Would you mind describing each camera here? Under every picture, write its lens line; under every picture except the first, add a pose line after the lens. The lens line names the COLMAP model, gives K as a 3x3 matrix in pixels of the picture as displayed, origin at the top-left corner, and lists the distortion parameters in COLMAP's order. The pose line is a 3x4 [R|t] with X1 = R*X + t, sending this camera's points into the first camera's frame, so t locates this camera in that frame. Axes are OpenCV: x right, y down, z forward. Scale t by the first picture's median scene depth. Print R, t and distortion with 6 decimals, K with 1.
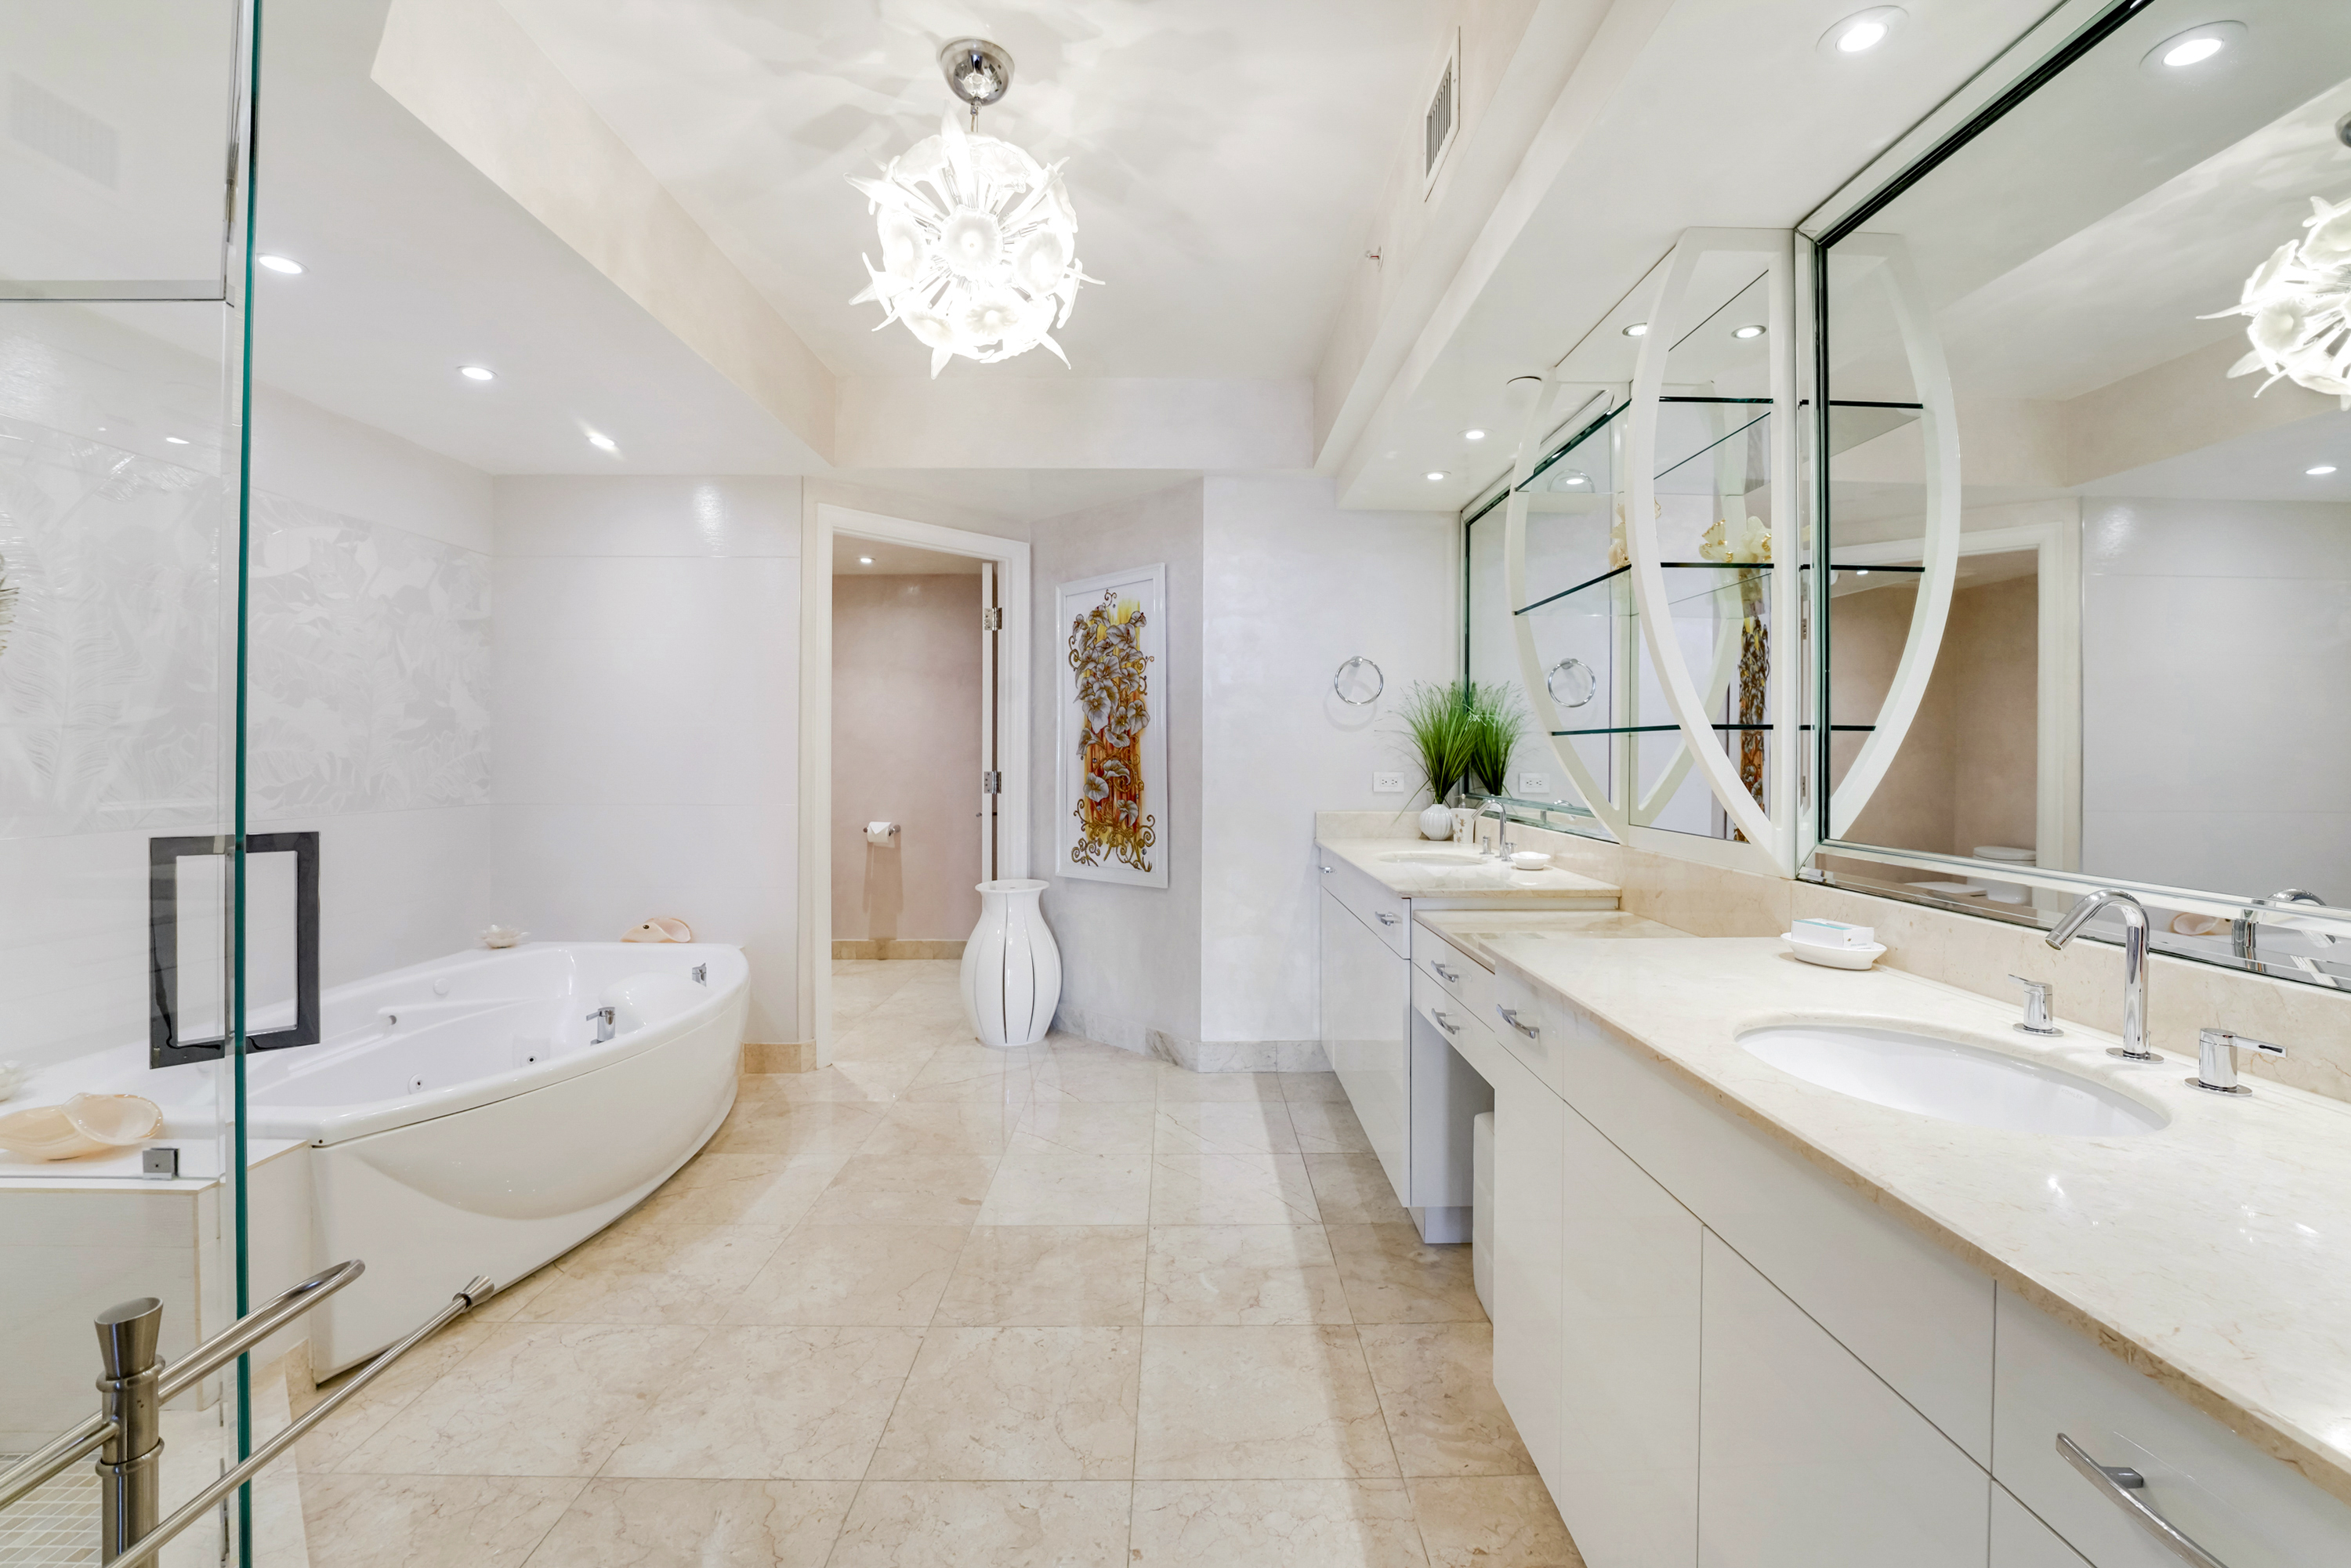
lens RADIAL K [[970.7, 0, 1194.1], [0, 970.7, 745.9], [0, 0, 1]] dist [-0.019649, 0.000010]
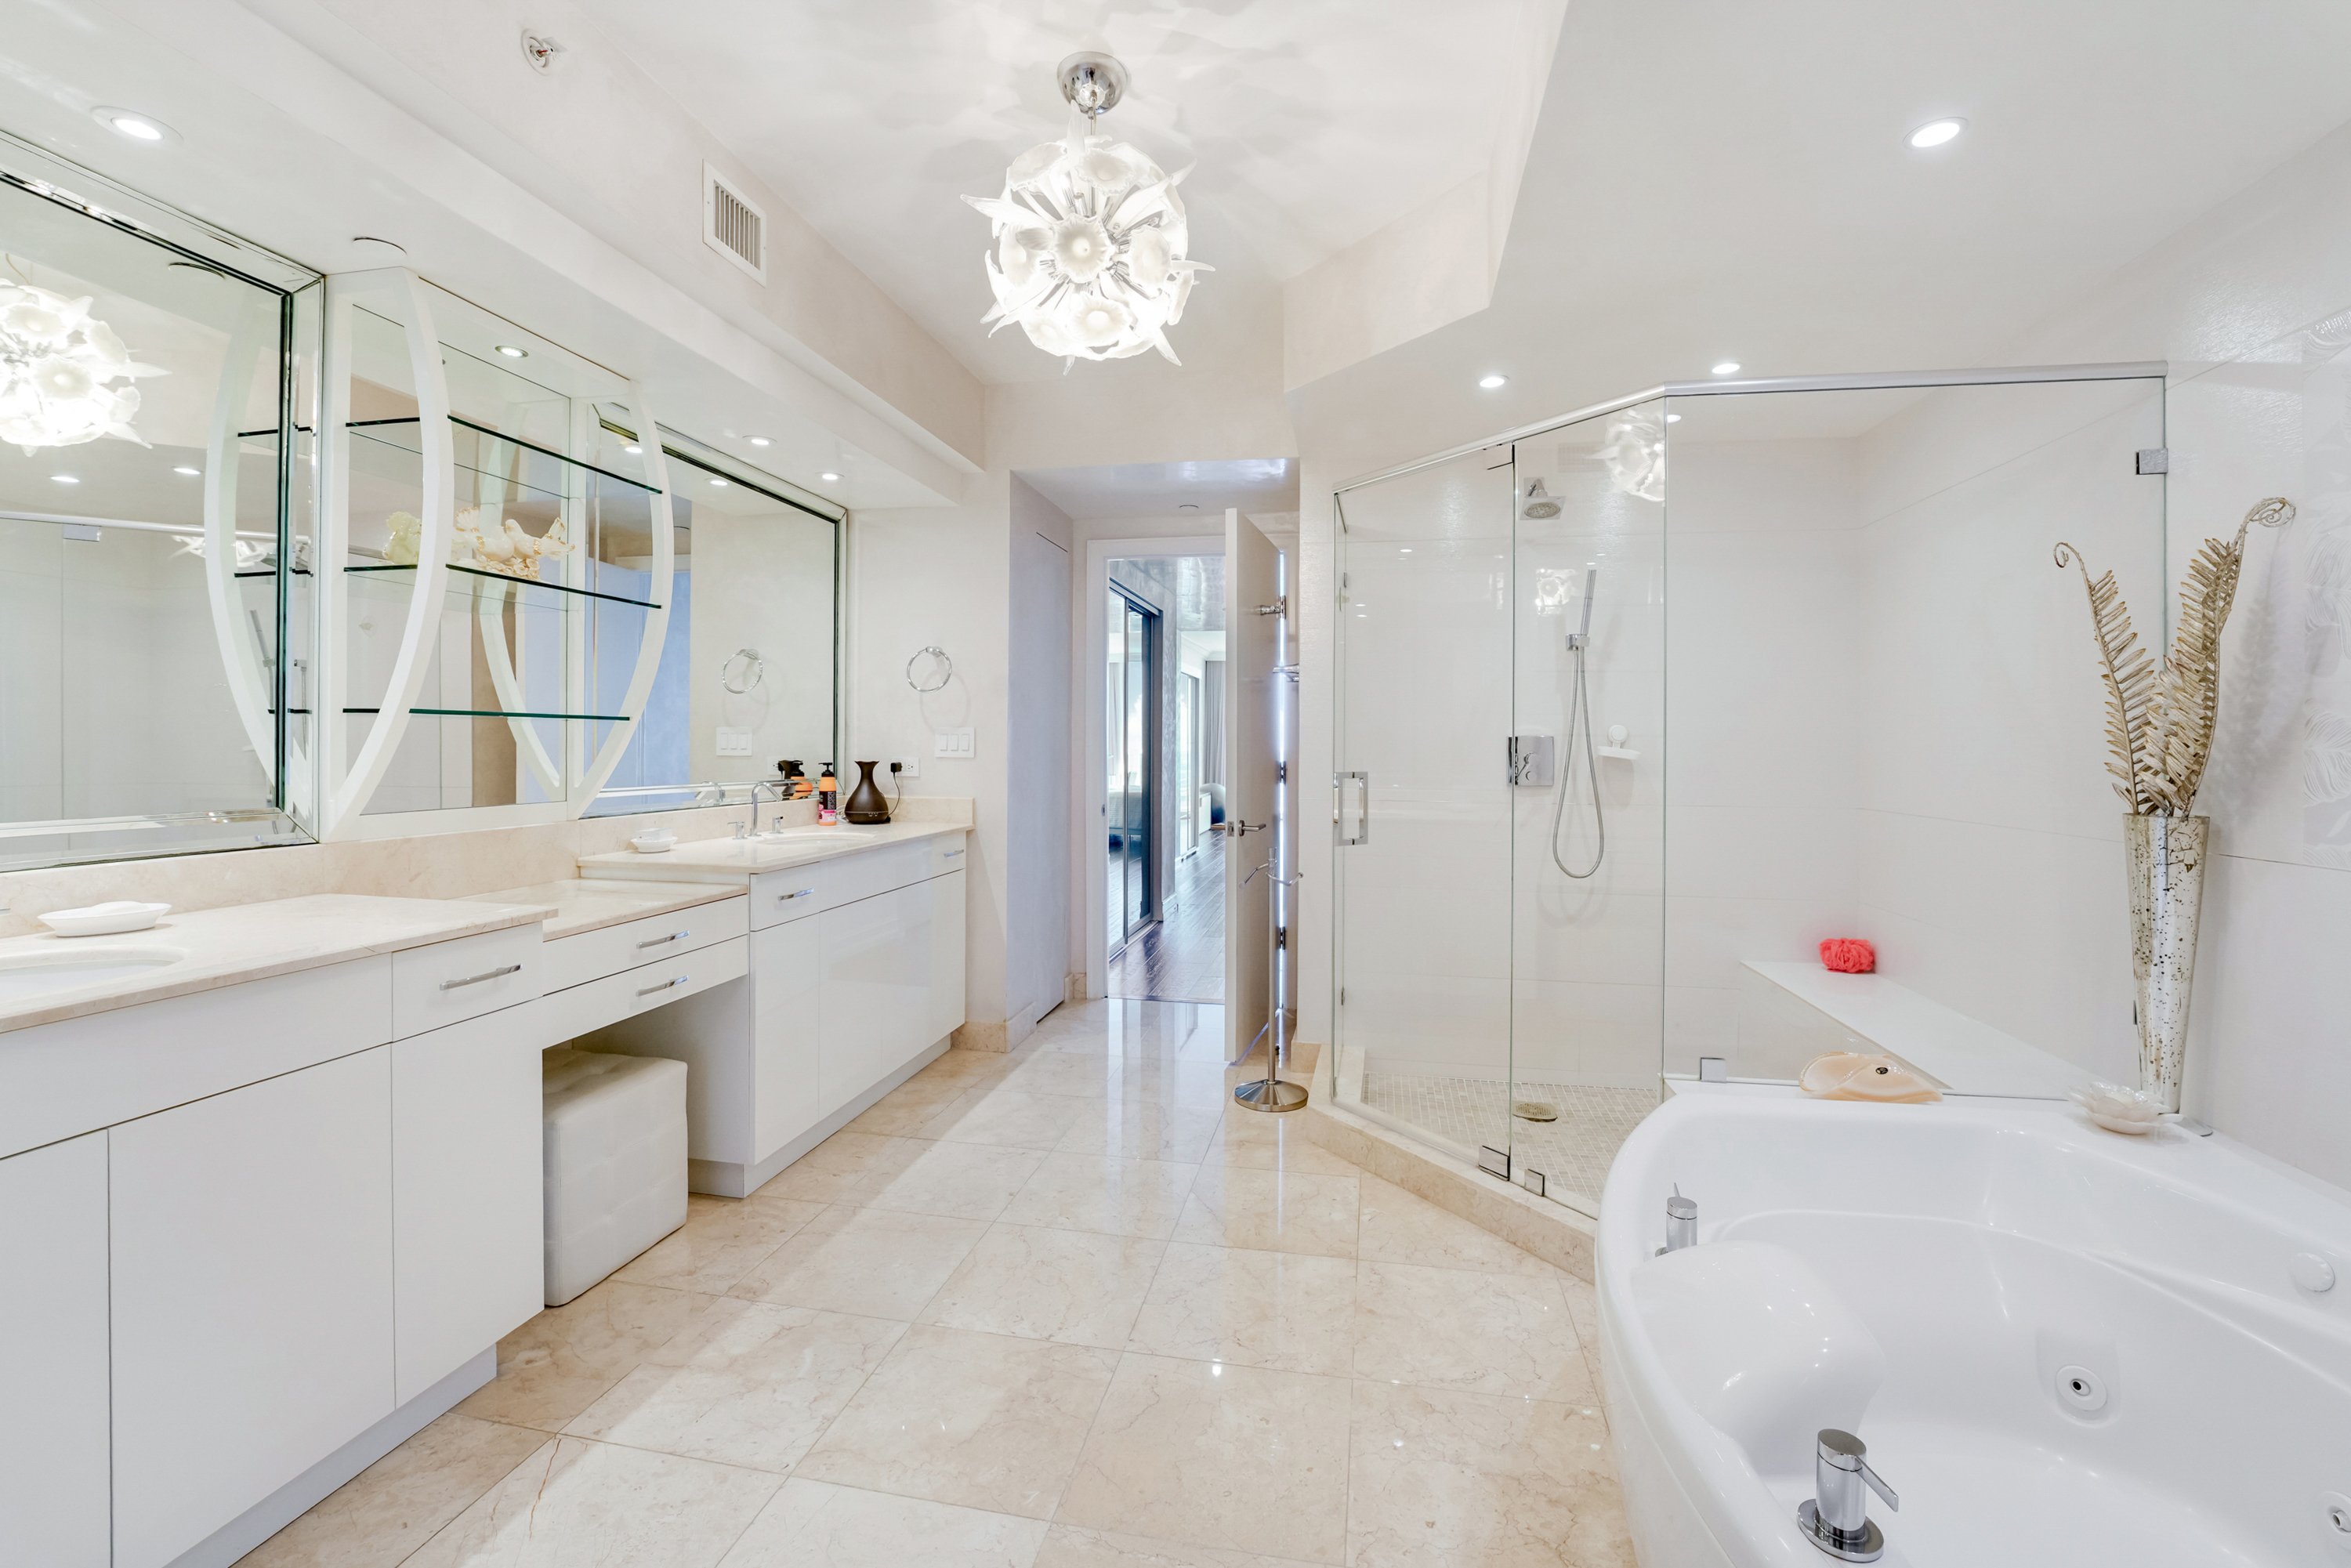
lens RADIAL K [[970.7, 0, 1194.1], [0, 970.7, 745.9], [0, 0, 1]] dist [-0.019649, 0.000010]
pose [[-0.979751, -0.009263, 0.200004, -0.530777], [-0.011005, 0.999911, -0.007603, 0.019534], [-0.199916, -0.009651, -0.979766, 1.931674]]
